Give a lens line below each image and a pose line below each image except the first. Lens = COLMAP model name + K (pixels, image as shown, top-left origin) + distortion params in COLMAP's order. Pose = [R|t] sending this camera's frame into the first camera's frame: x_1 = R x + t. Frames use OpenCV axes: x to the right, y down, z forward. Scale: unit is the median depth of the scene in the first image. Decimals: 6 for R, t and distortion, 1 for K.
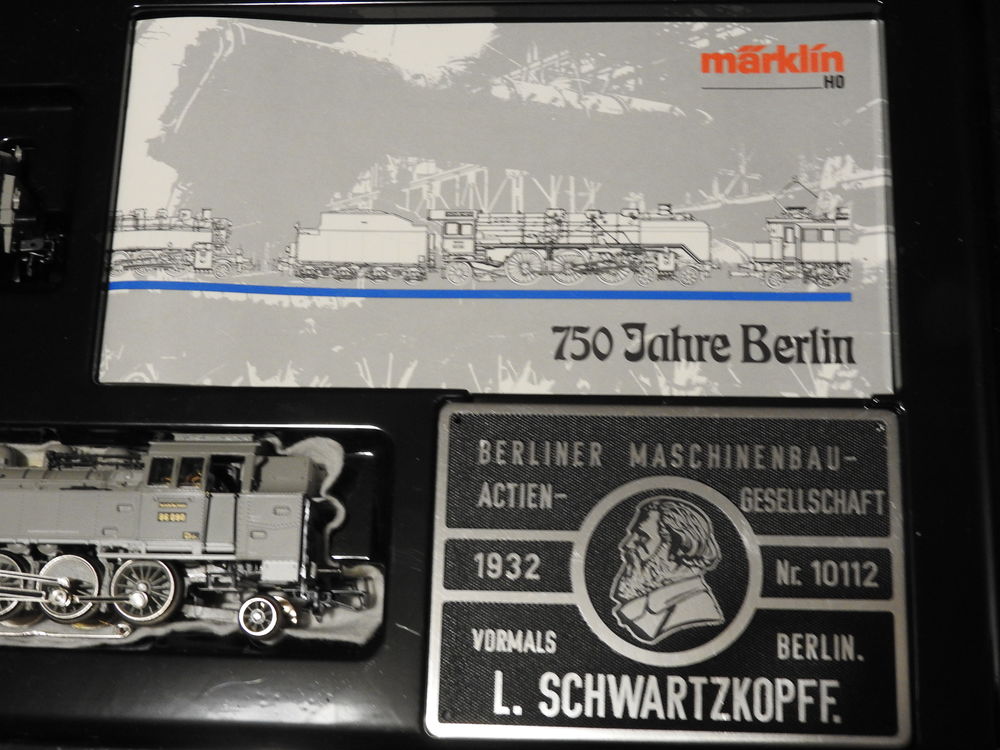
lens RADIAL K [[1480.9, 0, 500.0], [0, 1480.9, 375.0], [0, 0, 1]] dist [-0.052060, -0.117580]
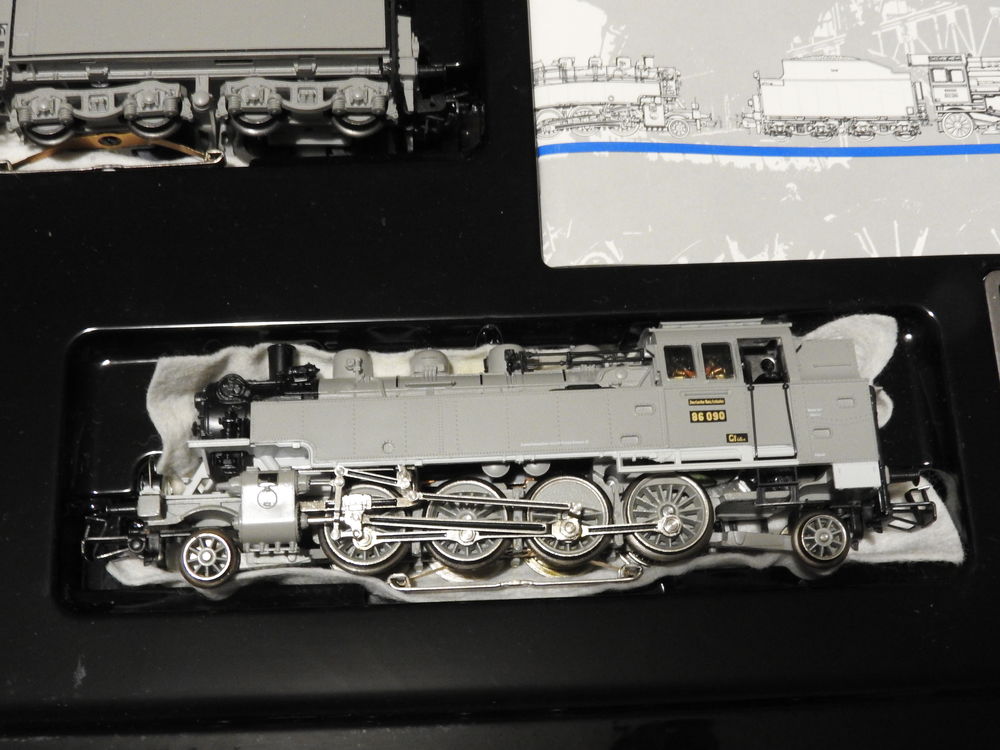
lens RADIAL K [[1480.9, 0, 500.0], [0, 1480.9, 375.0], [0, 0, 1]] dist [-0.052060, -0.117580]
pose [[0.993778, -0.042741, 0.102852, -0.374195], [0.046535, 0.998311, -0.034775, 0.087784], [-0.101192, 0.039345, 0.994089, 0.210883]]
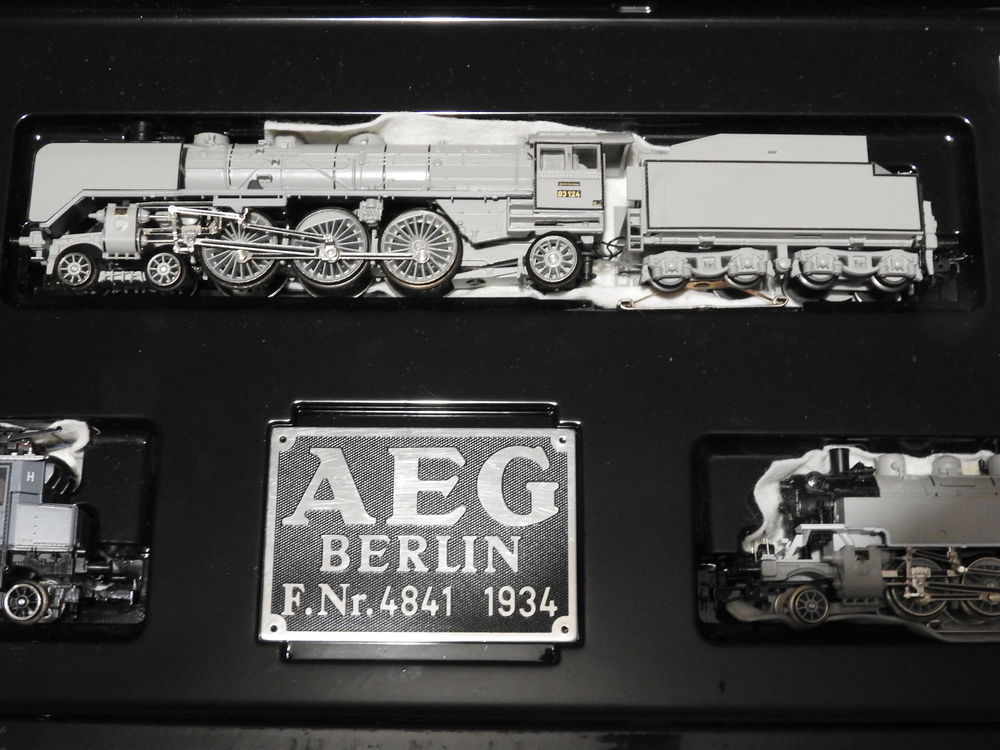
lens RADIAL K [[1480.9, 0, 500.0], [0, 1480.9, 375.0], [0, 0, 1]] dist [-0.052060, -0.117580]
pose [[0.998940, -0.007151, 0.045479, -0.691898], [0.006923, 0.999963, 0.005175, -0.016962], [-0.045514, -0.004854, 0.998952, -0.050911]]
